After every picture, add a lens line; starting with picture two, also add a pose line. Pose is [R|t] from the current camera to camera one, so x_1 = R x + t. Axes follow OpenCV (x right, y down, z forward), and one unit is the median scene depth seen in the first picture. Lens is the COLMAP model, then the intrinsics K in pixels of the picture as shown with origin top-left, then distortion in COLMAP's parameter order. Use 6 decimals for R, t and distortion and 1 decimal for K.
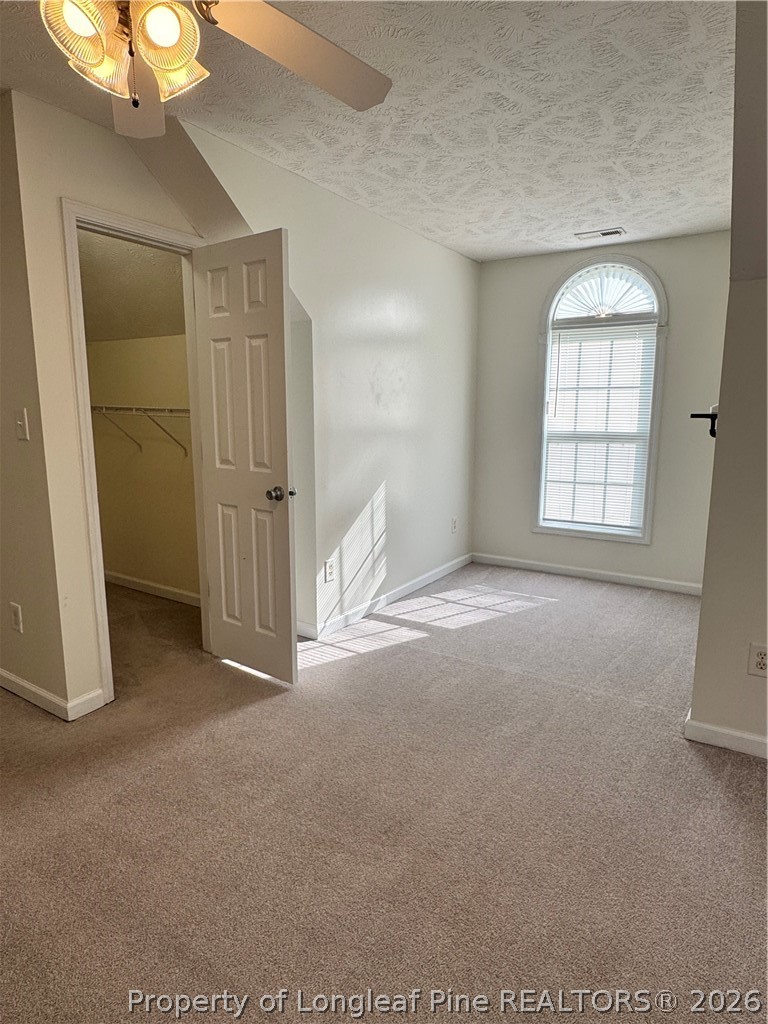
lens RADIAL K [[604.5, 0, 384.0], [0, 604.5, 512.0], [0, 0, 1]] dist [-0.004206, 0.000390]
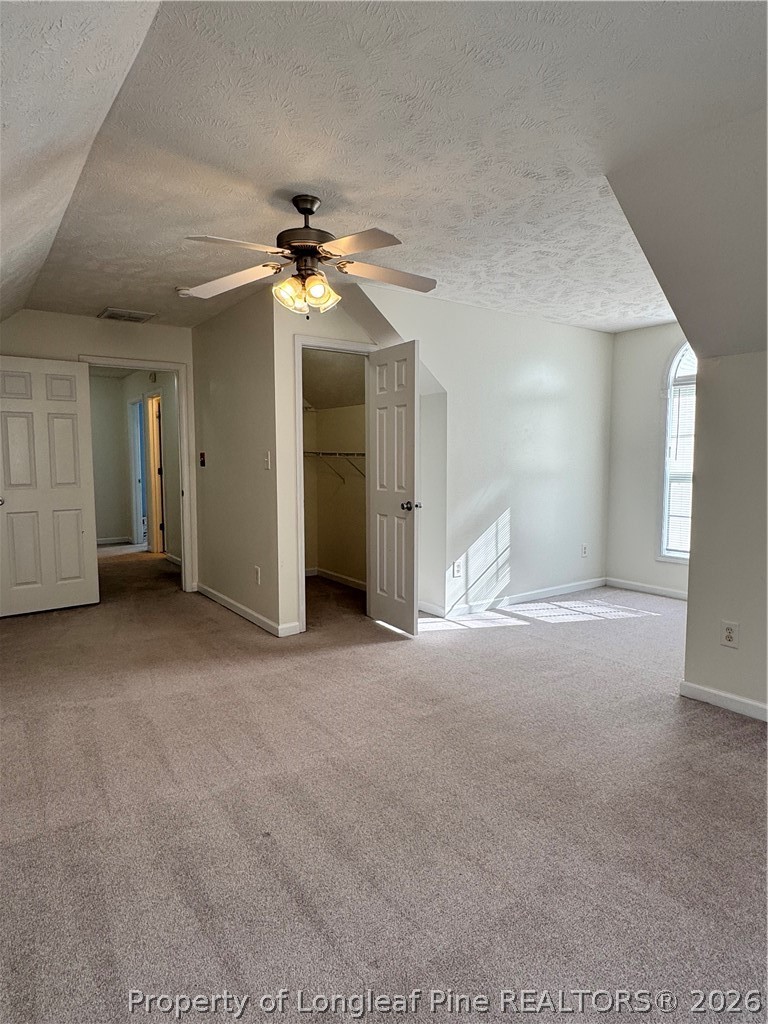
lens RADIAL K [[604.5, 0, 384.0], [0, 604.5, 512.0], [0, 0, 1]] dist [-0.004206, 0.000390]
pose [[0.928616, 0.029044, -0.369903, 0.278149], [-0.060272, 0.995499, -0.073144, 0.083898], [0.366113, 0.090217, 0.926187, -0.368639]]
